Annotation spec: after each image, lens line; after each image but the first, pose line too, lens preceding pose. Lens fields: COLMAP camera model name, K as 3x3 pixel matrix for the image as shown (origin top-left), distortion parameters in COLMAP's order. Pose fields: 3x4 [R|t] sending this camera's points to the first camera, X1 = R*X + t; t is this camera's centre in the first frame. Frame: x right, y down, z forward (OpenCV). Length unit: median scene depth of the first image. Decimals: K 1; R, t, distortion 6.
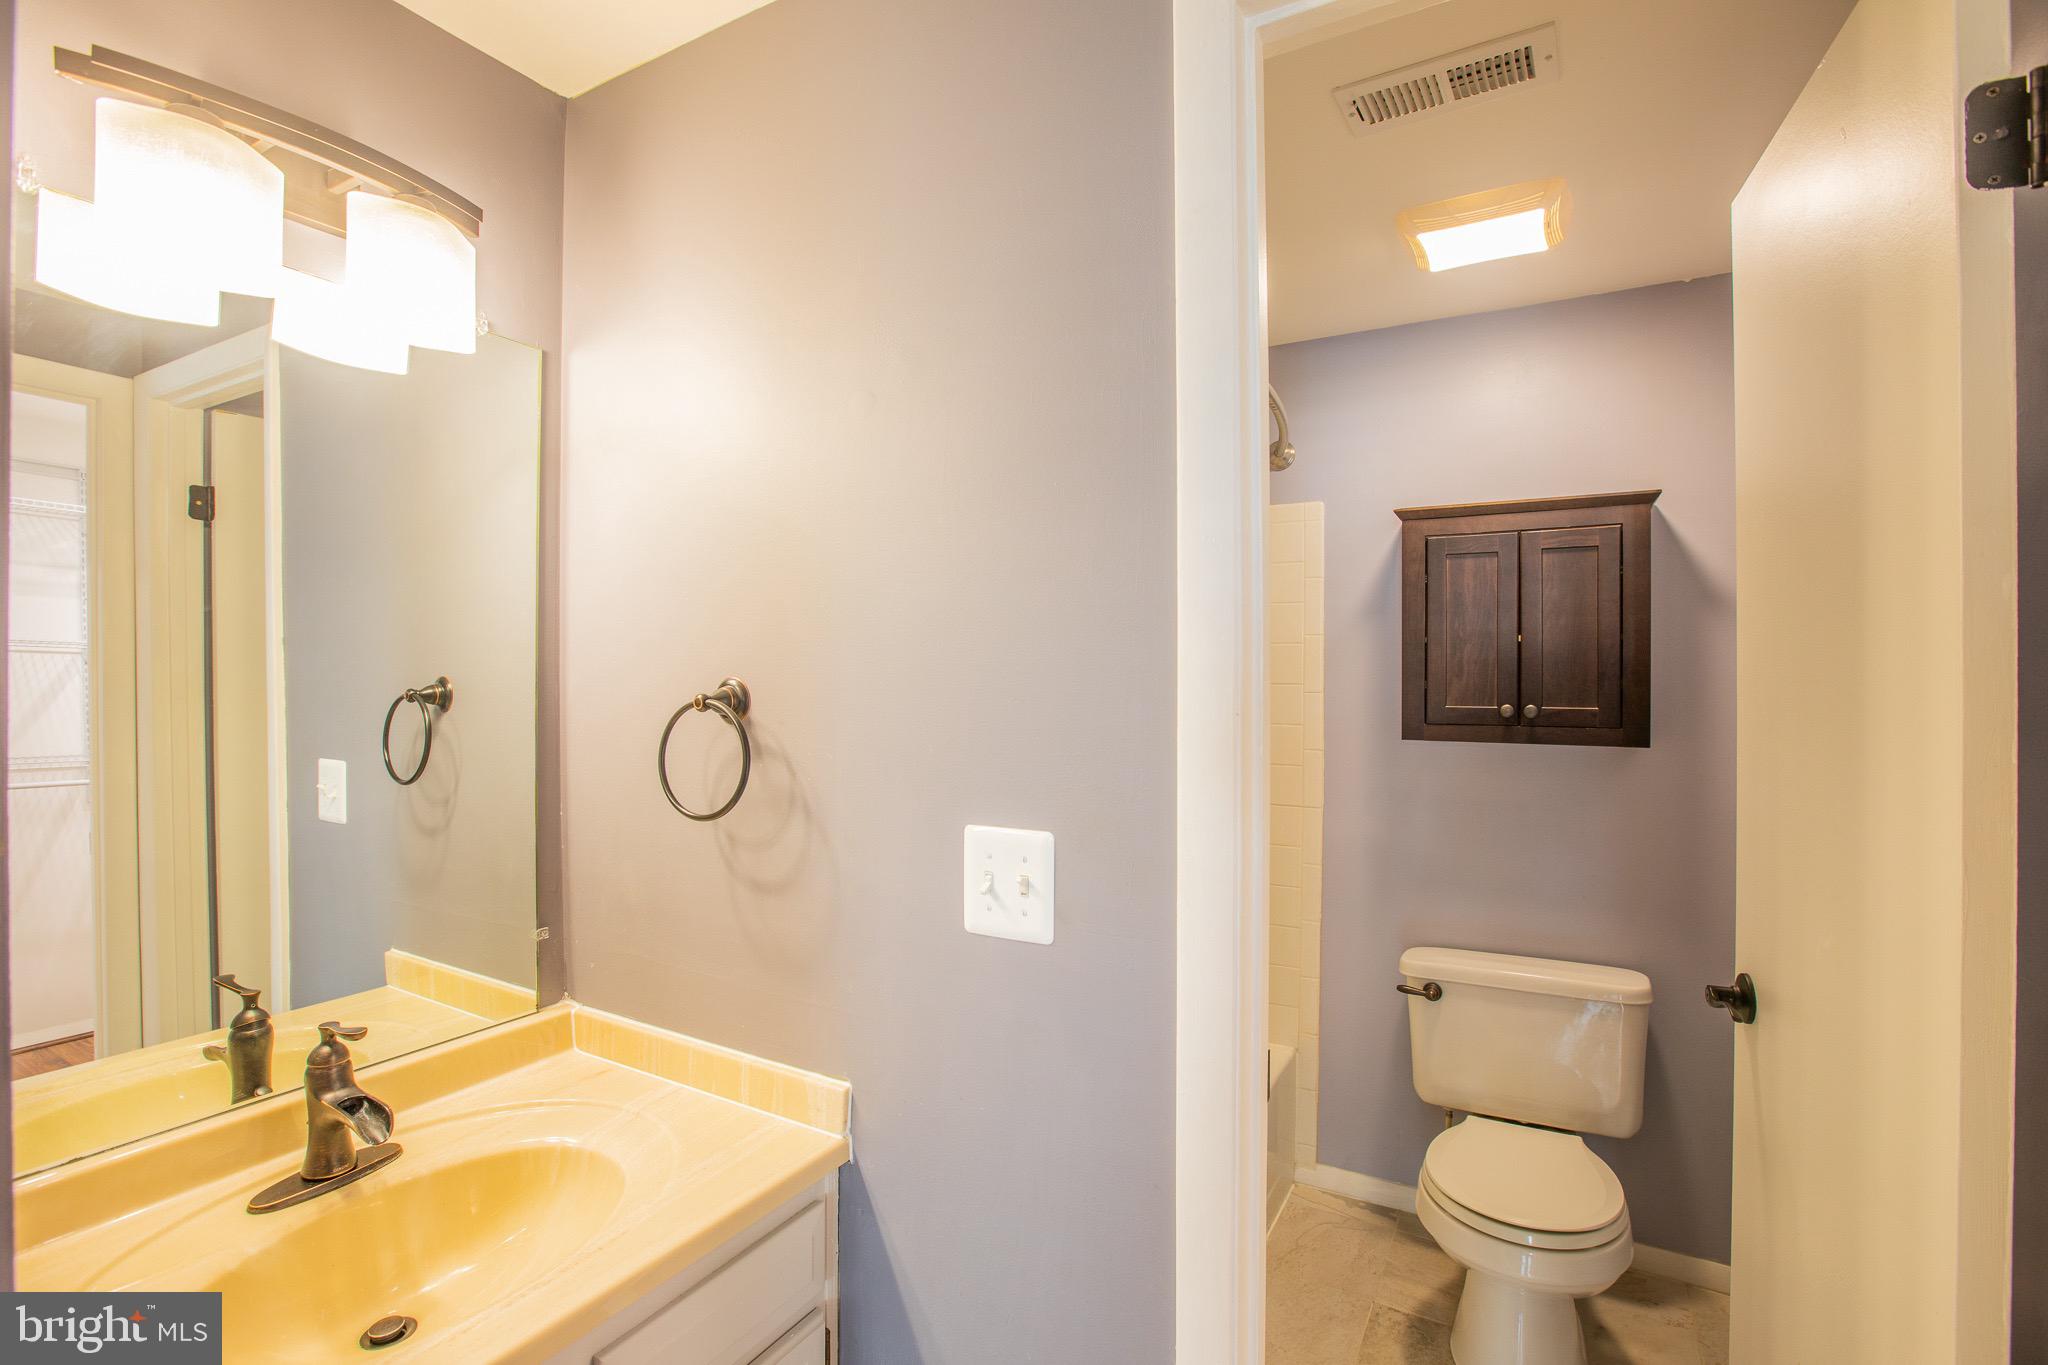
lens RADIAL K [[935.5, 0, 1024.0], [0, 935.5, 682.5], [0, 0, 1]] dist [-0.046622, 0.018974]
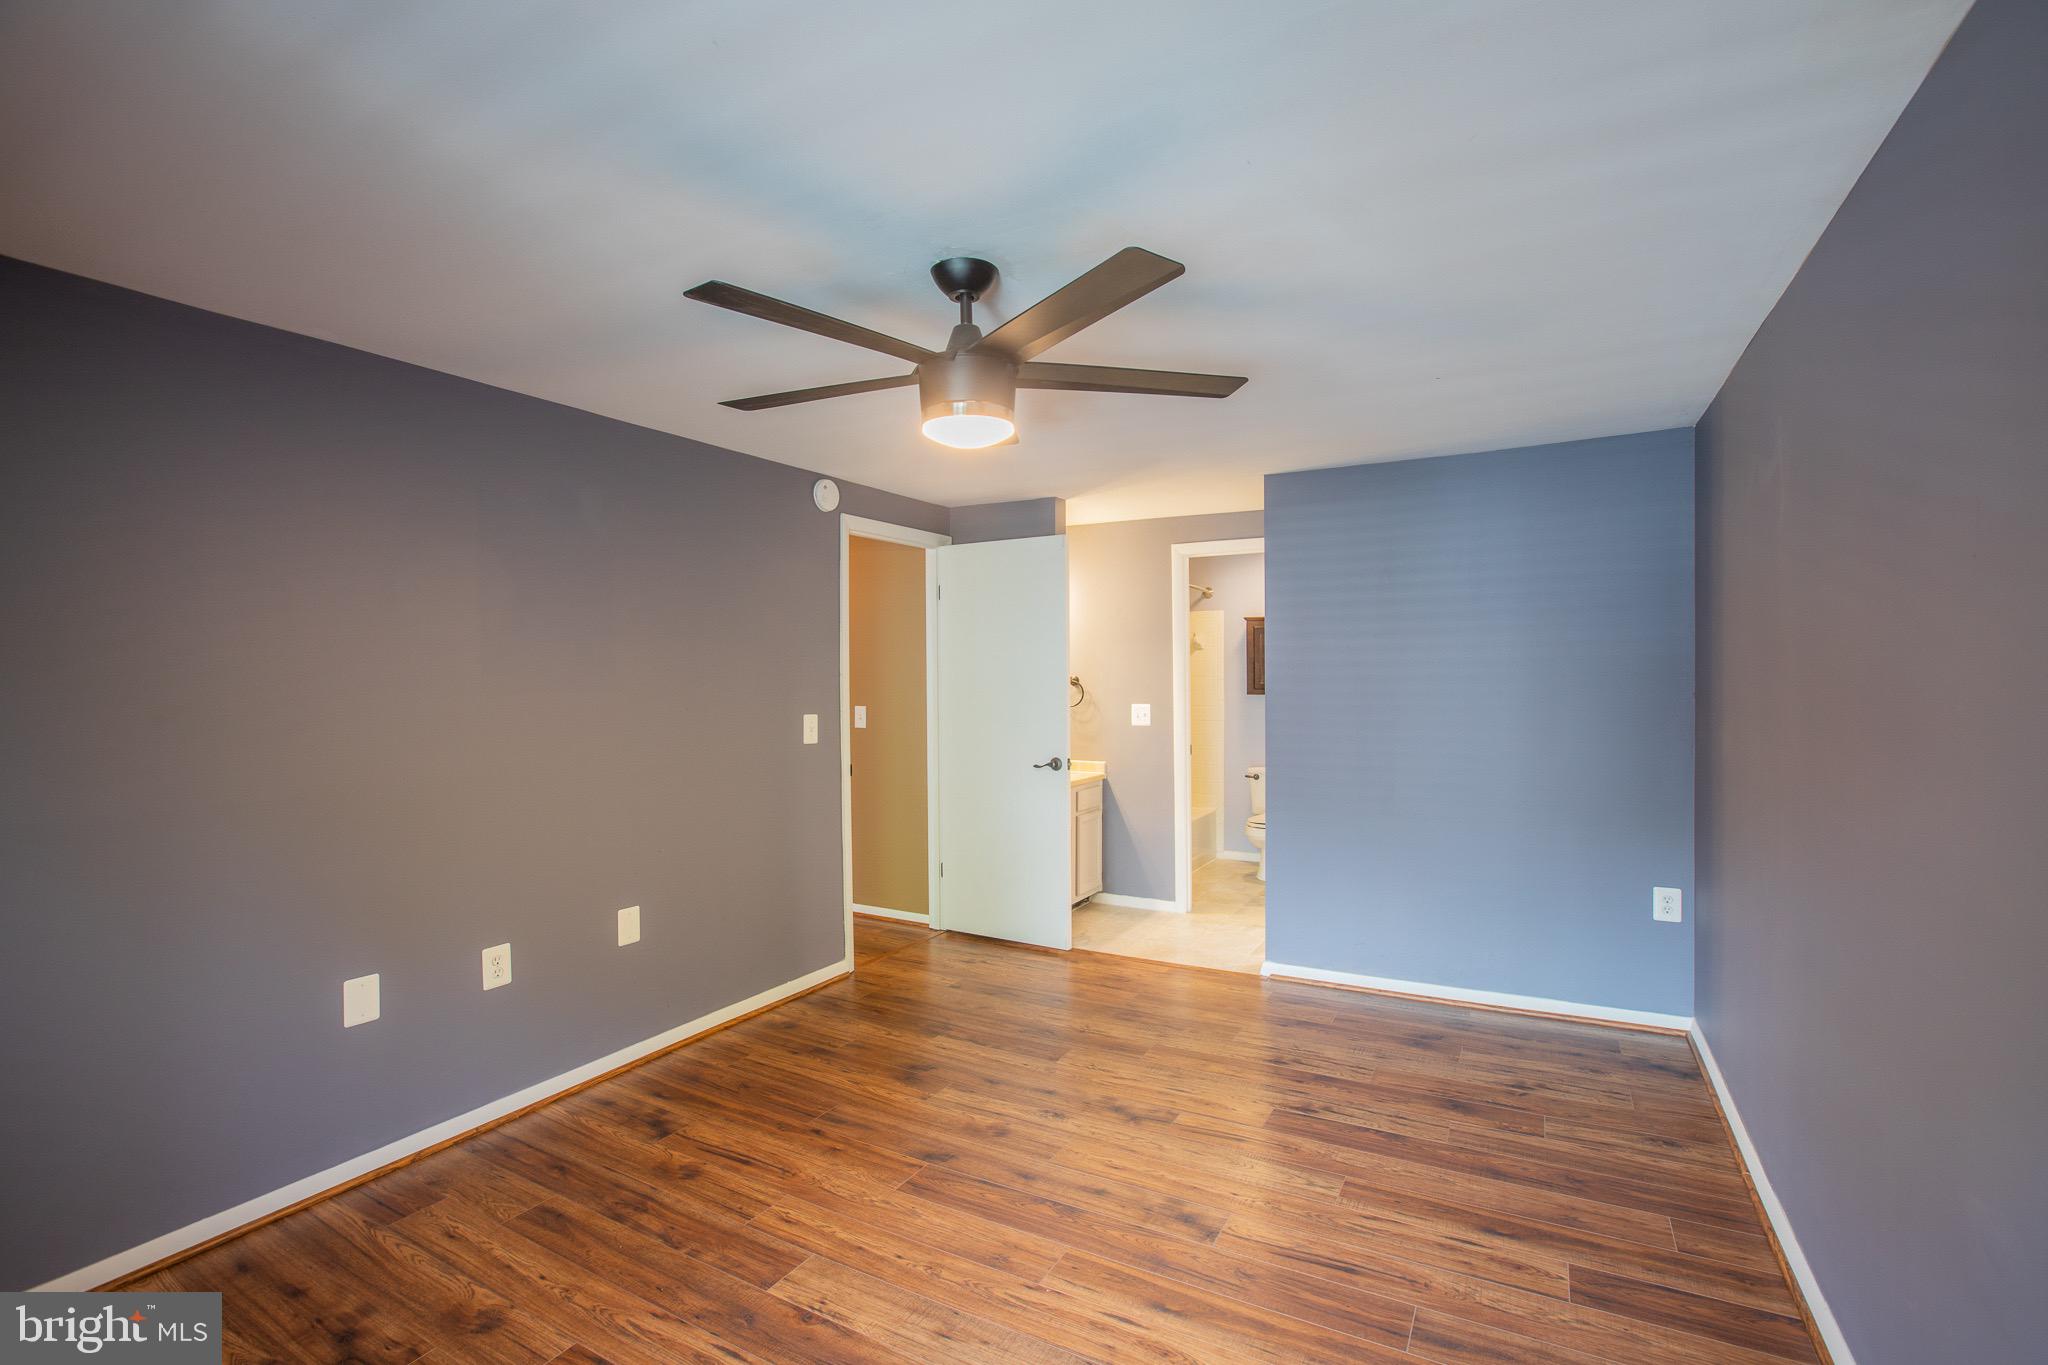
lens RADIAL K [[935.5, 0, 1024.0], [0, 935.5, 682.5], [0, 0, 1]] dist [-0.046622, 0.018974]
pose [[0.999896, -0.009014, 0.011246, -0.657155], [0.008970, 0.999952, 0.004013, 0.004592], [-0.011282, -0.003912, 0.999929, -3.810739]]
